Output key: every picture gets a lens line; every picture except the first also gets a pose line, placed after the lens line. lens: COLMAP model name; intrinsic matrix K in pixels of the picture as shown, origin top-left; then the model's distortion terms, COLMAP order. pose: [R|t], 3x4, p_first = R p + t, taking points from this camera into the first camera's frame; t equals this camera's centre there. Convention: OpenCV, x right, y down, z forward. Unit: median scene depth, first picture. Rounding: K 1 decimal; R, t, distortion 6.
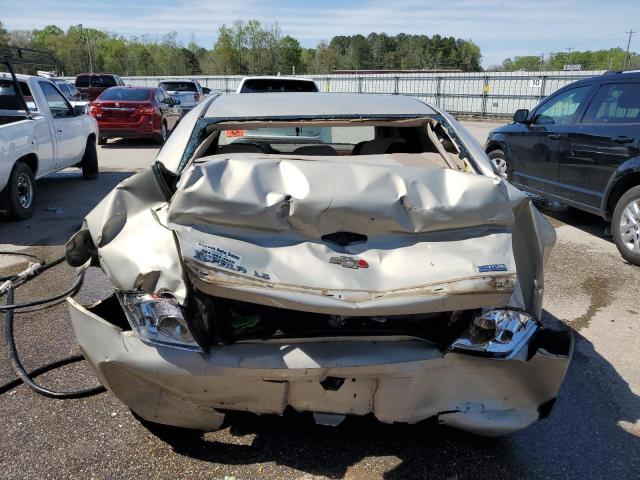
lens RADIAL K [[510.1, 0, 317.0], [0, 510.1, 238.8], [0, 0, 1]] dist [0.022594, 0.008092]
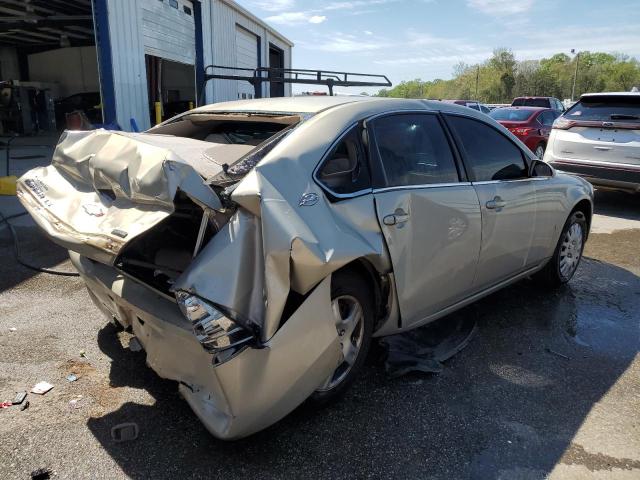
lens RADIAL K [[510.1, 0, 317.0], [0, 510.1, 238.8], [0, 0, 1]] dist [0.022594, 0.008092]
pose [[0.605706, 0.204918, -0.768849, 0.132987], [-0.241739, 0.967987, 0.067550, -0.010434], [0.758078, 0.144945, 0.635852, 0.055189]]
